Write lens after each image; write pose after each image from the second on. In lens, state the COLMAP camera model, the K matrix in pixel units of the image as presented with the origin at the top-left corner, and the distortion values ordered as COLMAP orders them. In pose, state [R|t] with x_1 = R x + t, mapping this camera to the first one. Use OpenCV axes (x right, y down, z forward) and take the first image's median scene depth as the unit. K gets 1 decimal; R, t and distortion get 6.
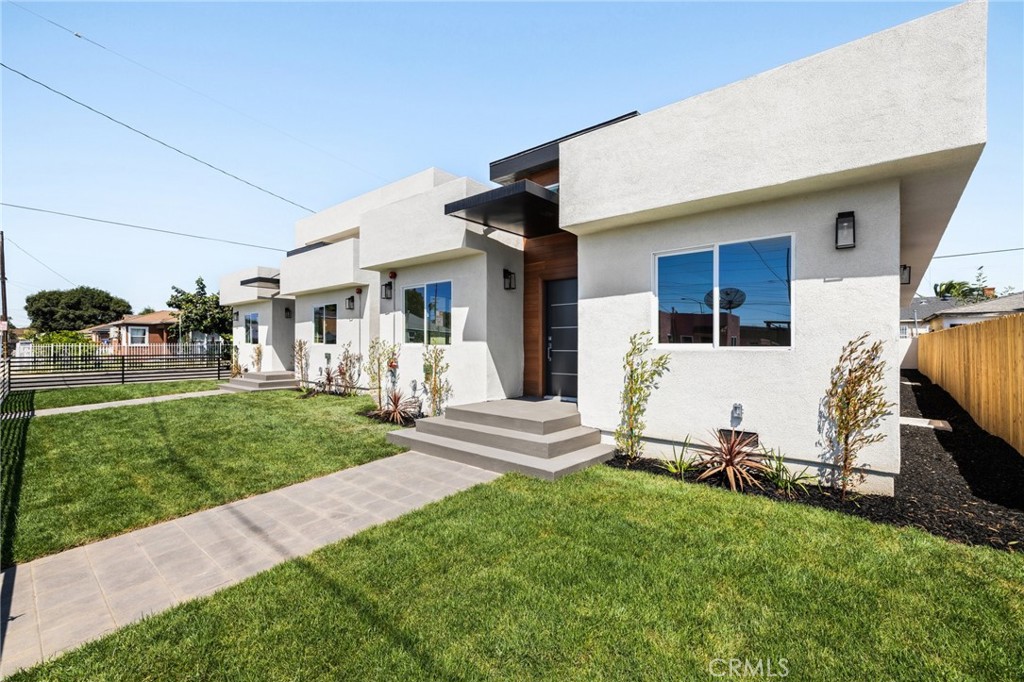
lens RADIAL K [[439.4, 0, 516.9], [0, 439.4, 341.5], [0, 0, 1]] dist [-0.000998, -0.001244]
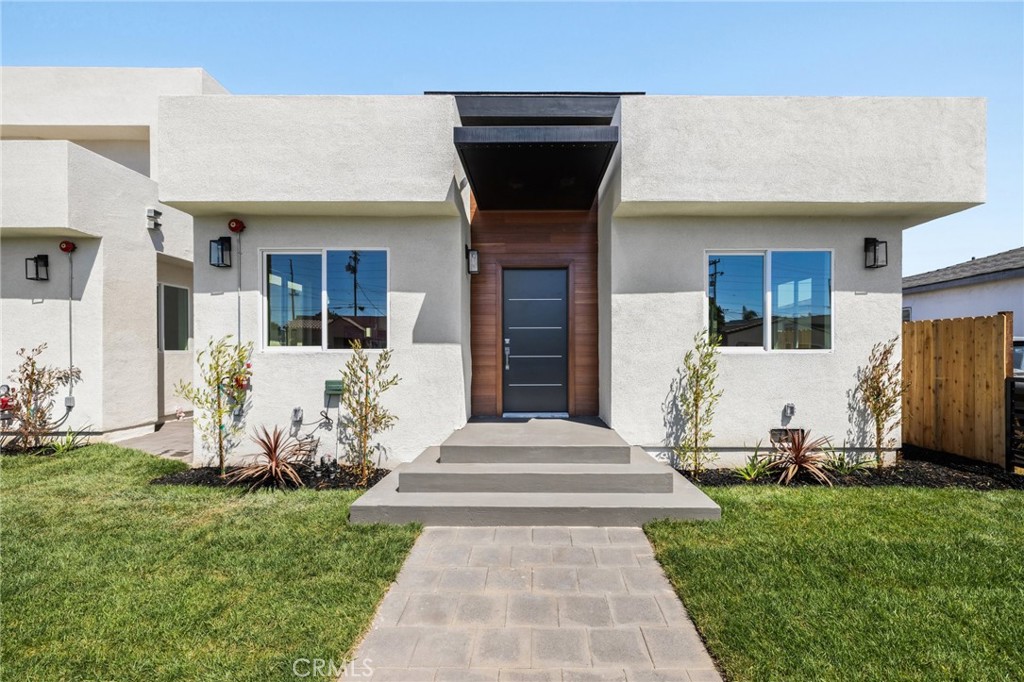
lens RADIAL K [[439.4, 0, 516.0], [0, 439.4, 353.6], [0, 0, 1]] dist [-0.000998, -0.001244]
pose [[0.767647, -0.009811, 0.640798, -0.621871], [-0.002592, 0.999827, 0.018412, 0.003273], [-0.640868, -0.015795, 0.767489, 0.555403]]
